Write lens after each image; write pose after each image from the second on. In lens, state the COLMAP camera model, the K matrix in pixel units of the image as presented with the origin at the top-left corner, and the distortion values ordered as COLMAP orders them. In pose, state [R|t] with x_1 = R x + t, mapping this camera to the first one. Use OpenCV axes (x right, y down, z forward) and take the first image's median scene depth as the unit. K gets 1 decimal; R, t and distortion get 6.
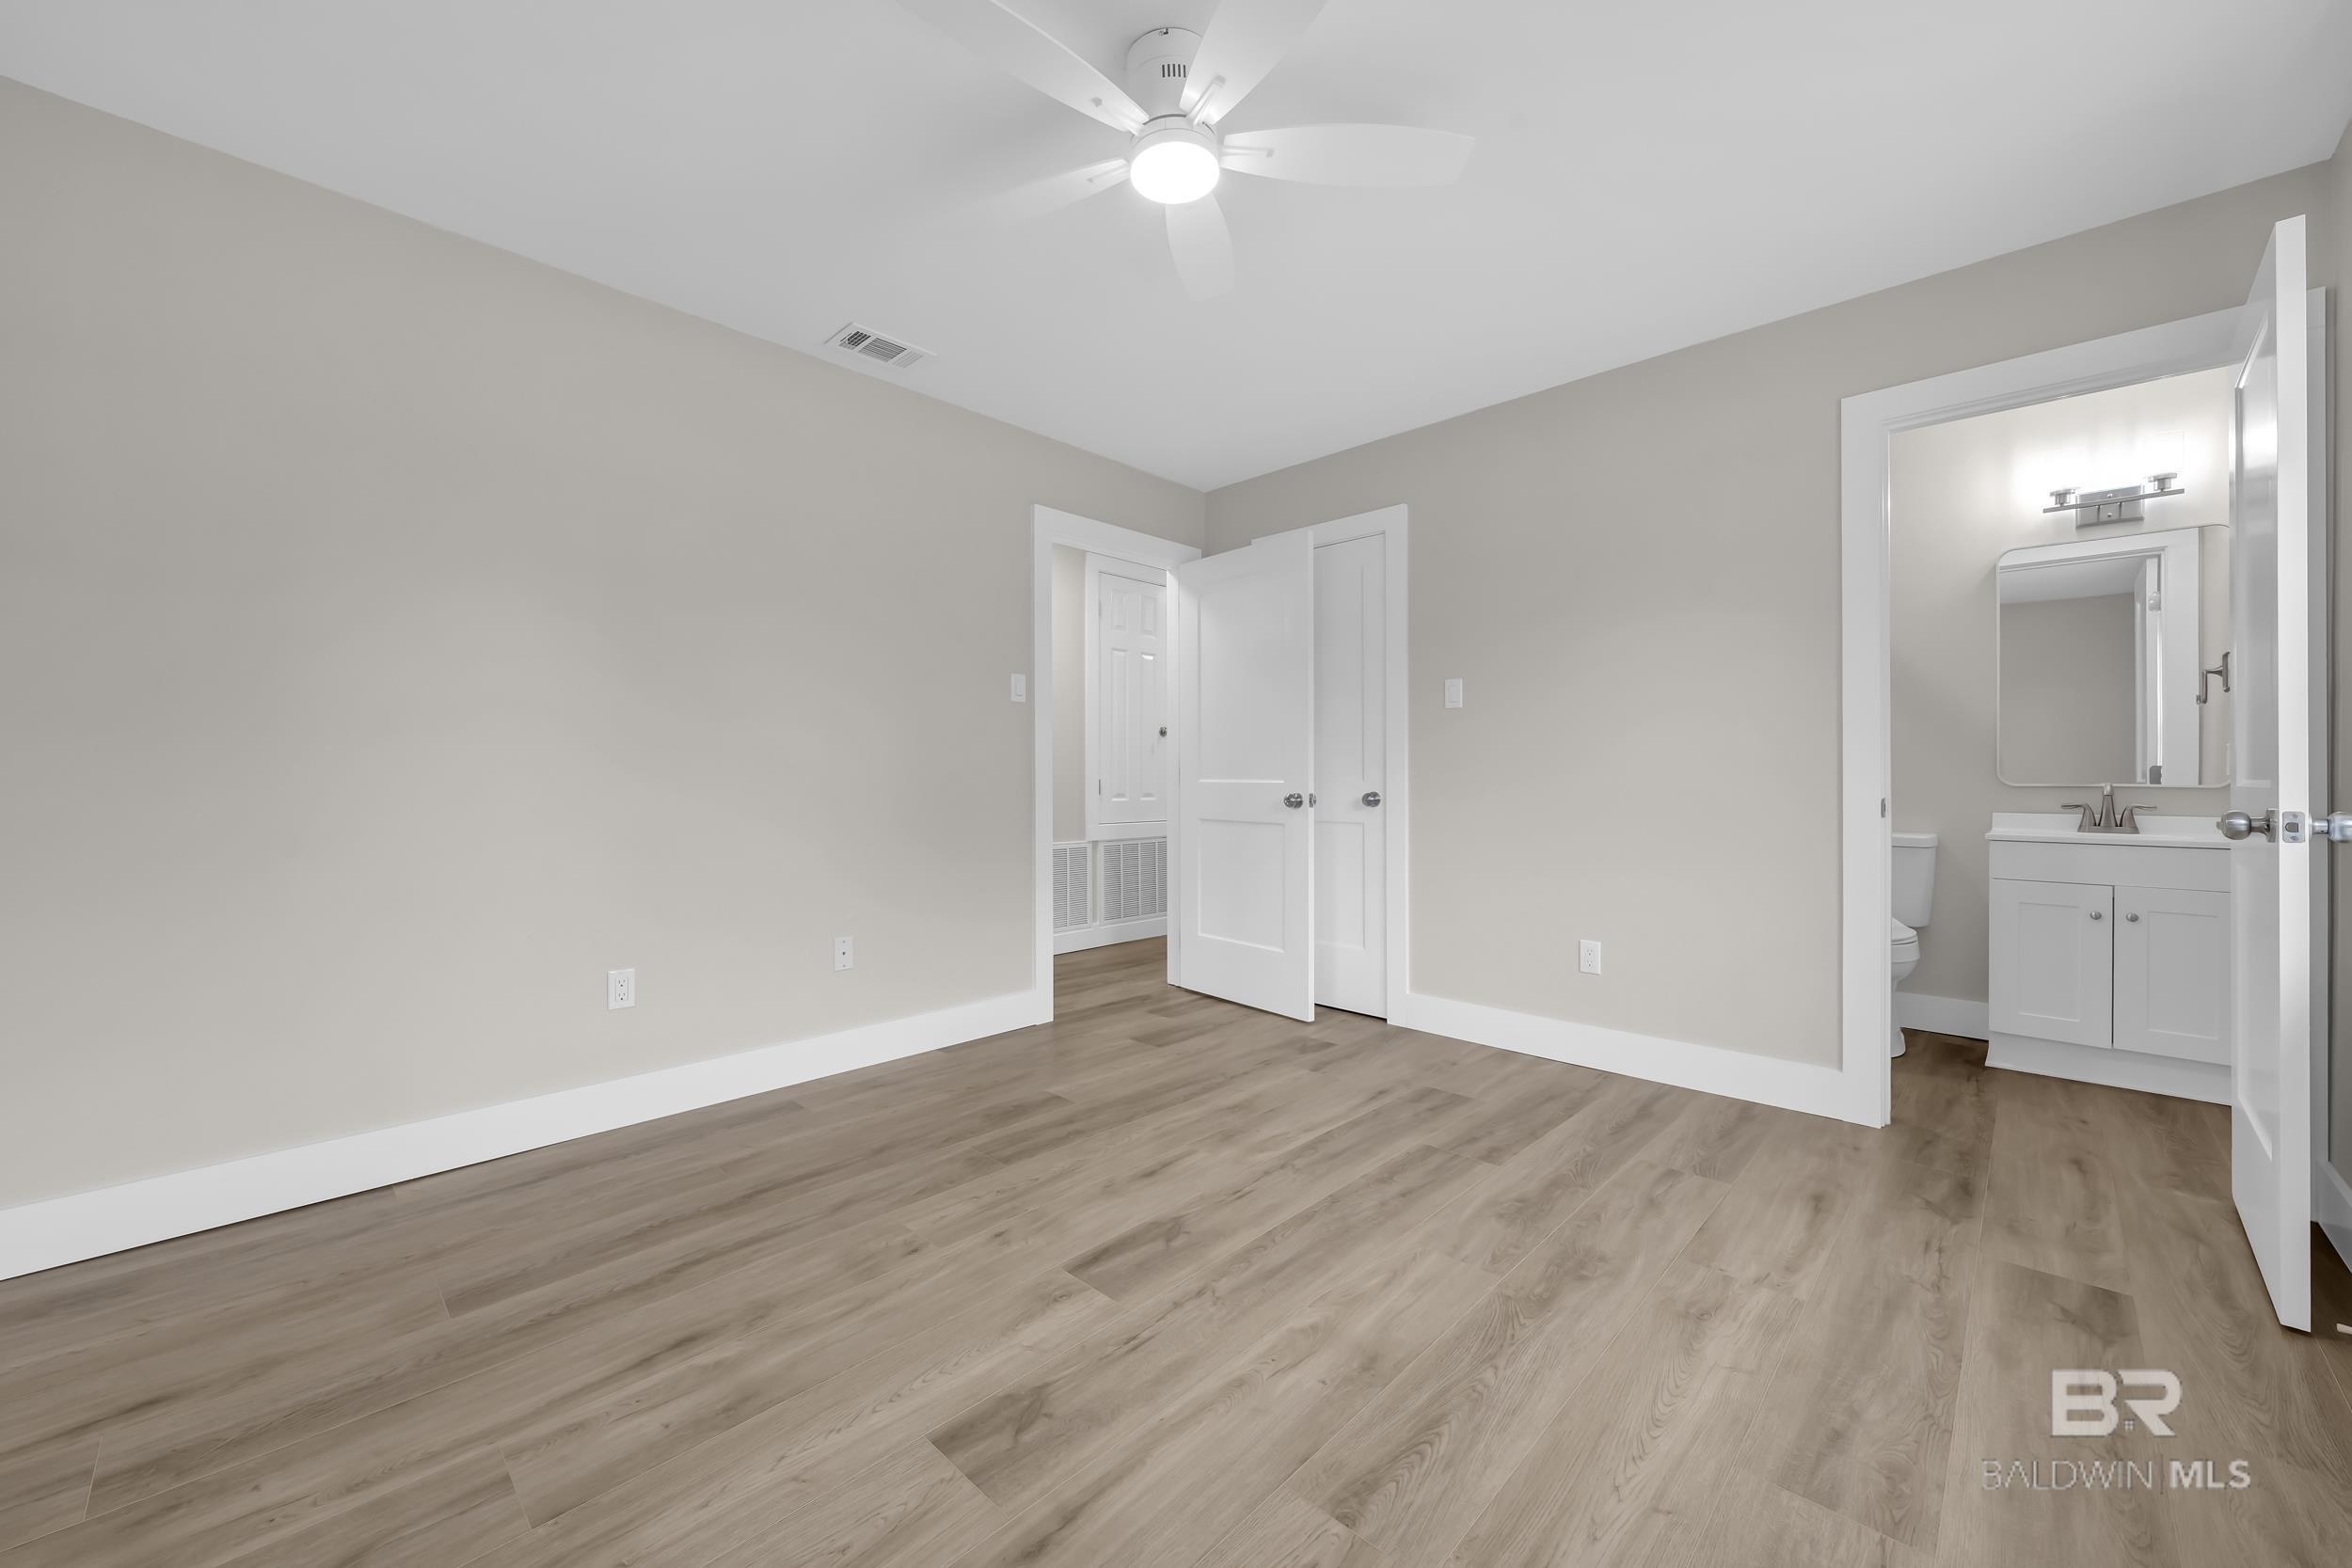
lens RADIAL K [[935.0, 0, 1176.0], [0, 935.0, 784.0], [0, 0, 1]] dist [0.000324, -0.000058]
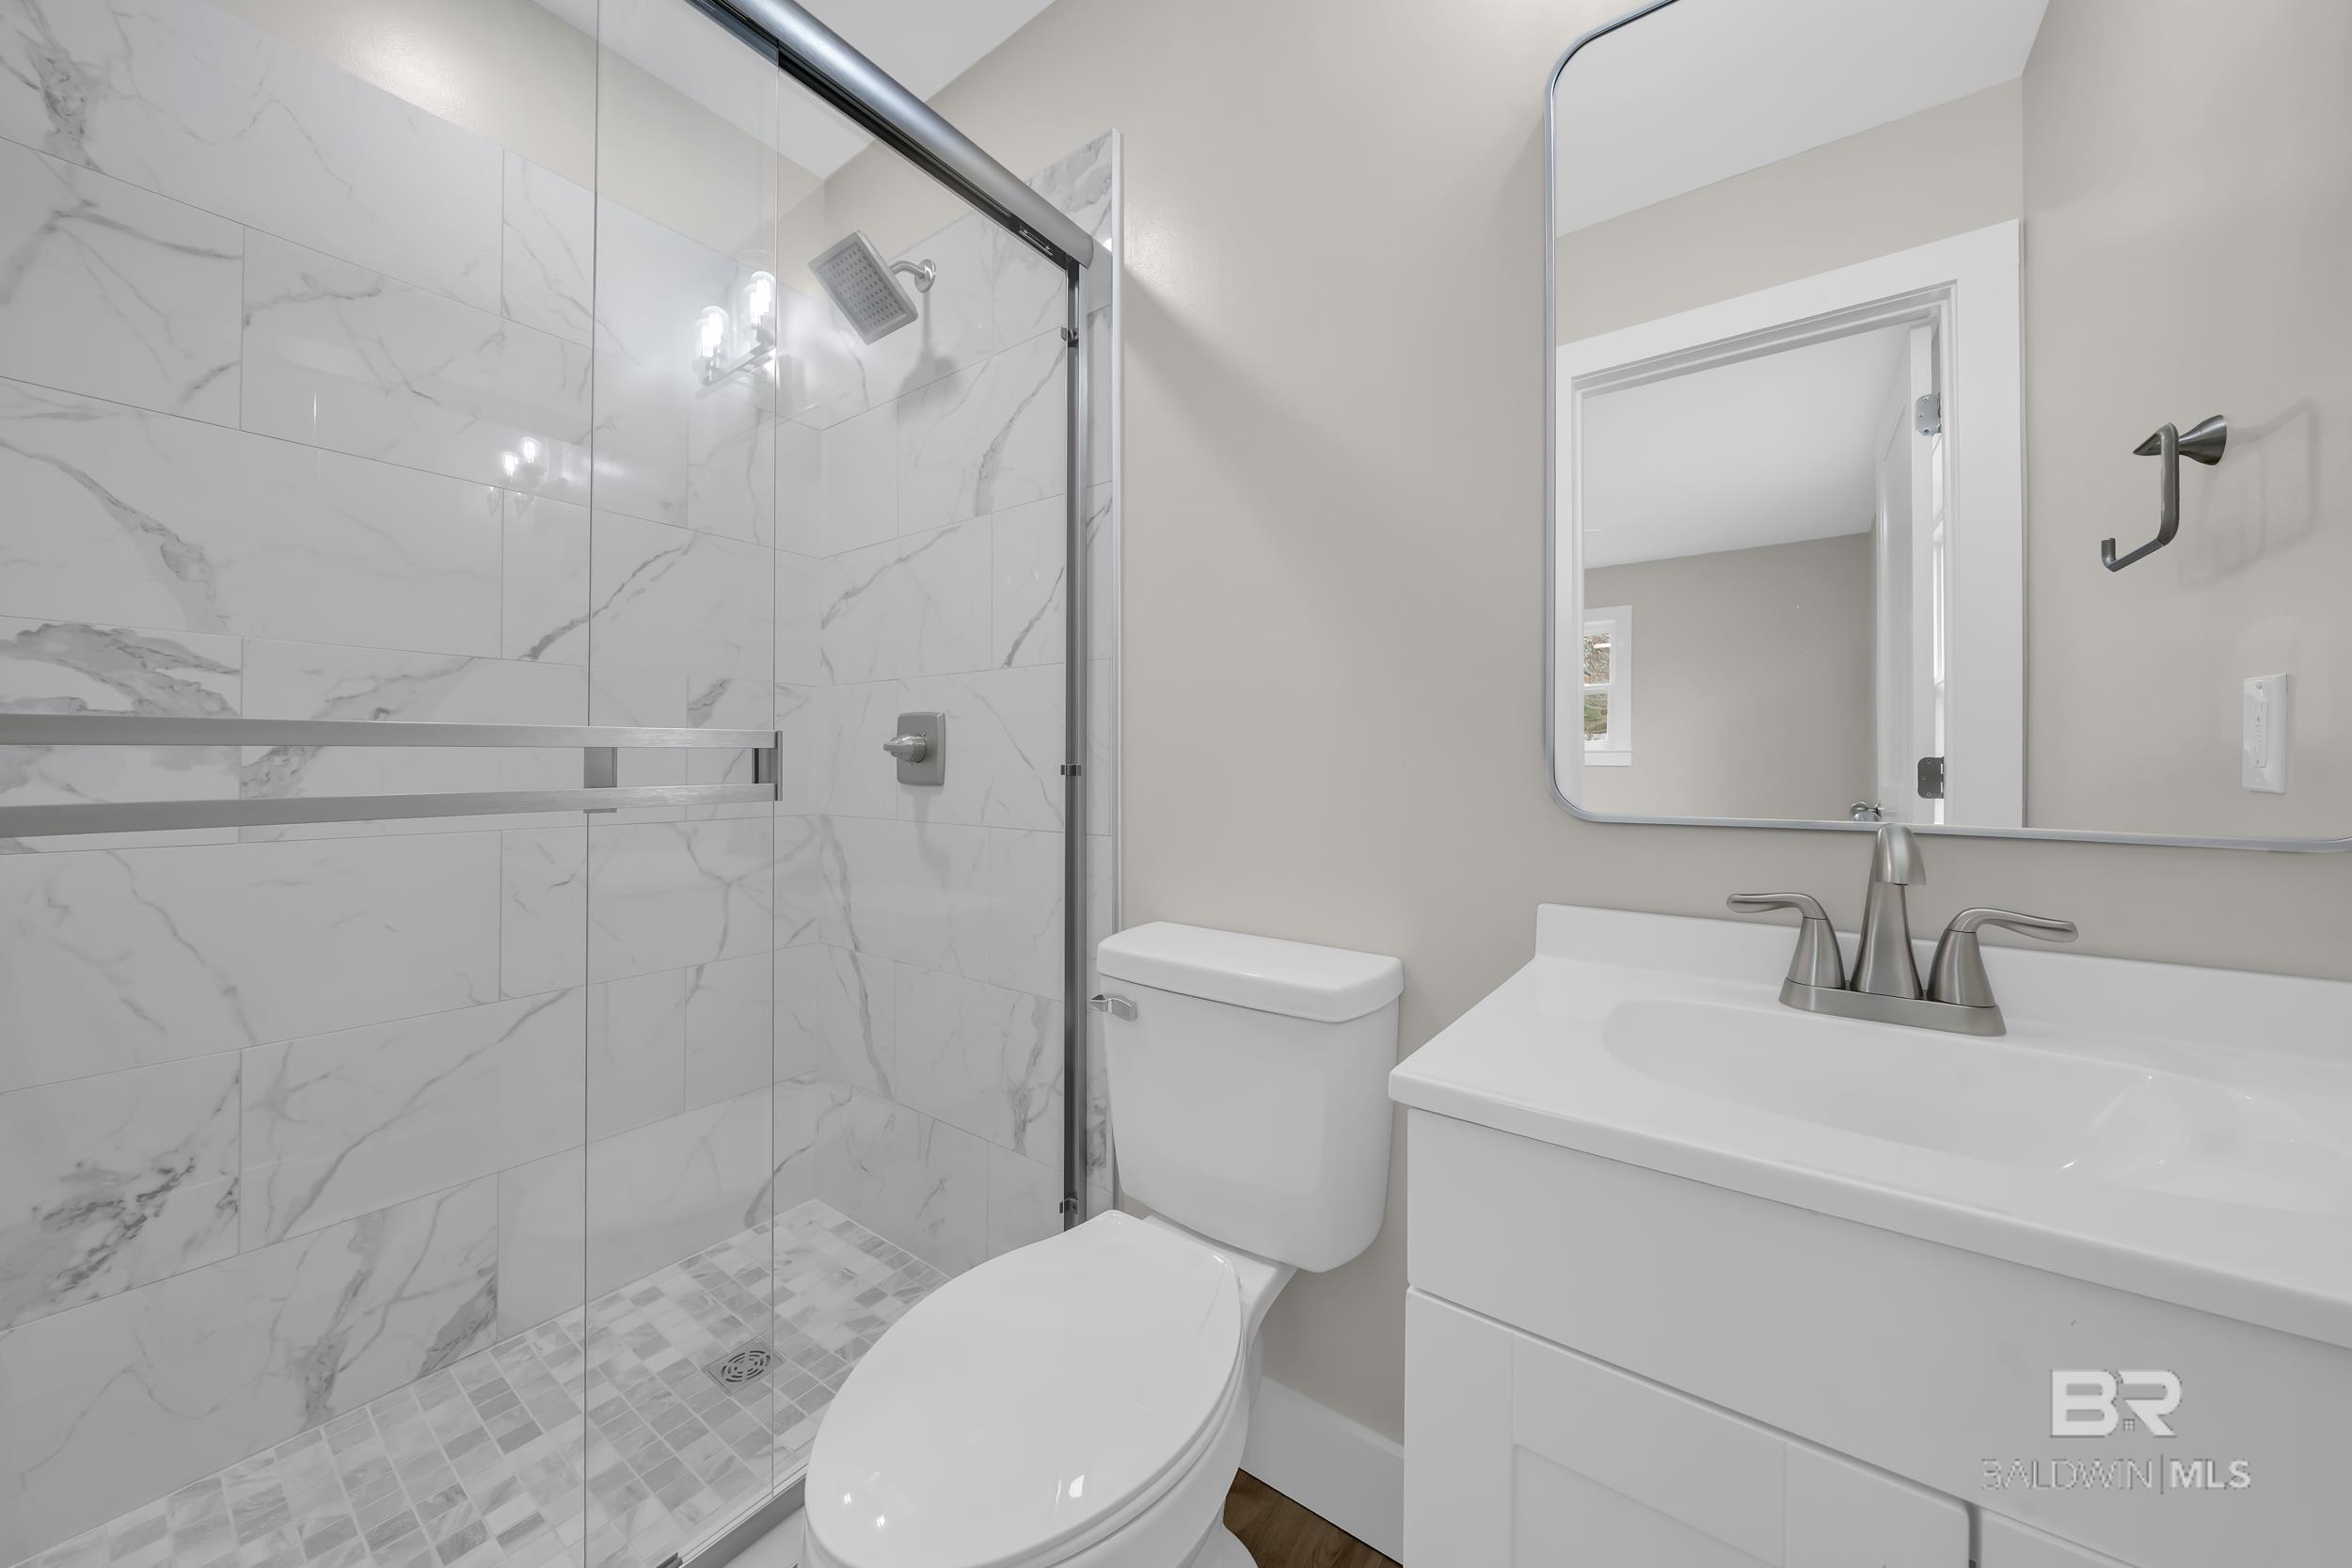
lens RADIAL K [[935.0, 0, 1176.0], [0, 935.0, 784.0], [0, 0, 1]] dist [0.000324, -0.000058]
pose [[0.982202, 0.003173, 0.187801, 0.753537], [-0.005603, 0.999907, 0.012414, -0.011640], [-0.187744, -0.013245, 0.982129, 0.780989]]
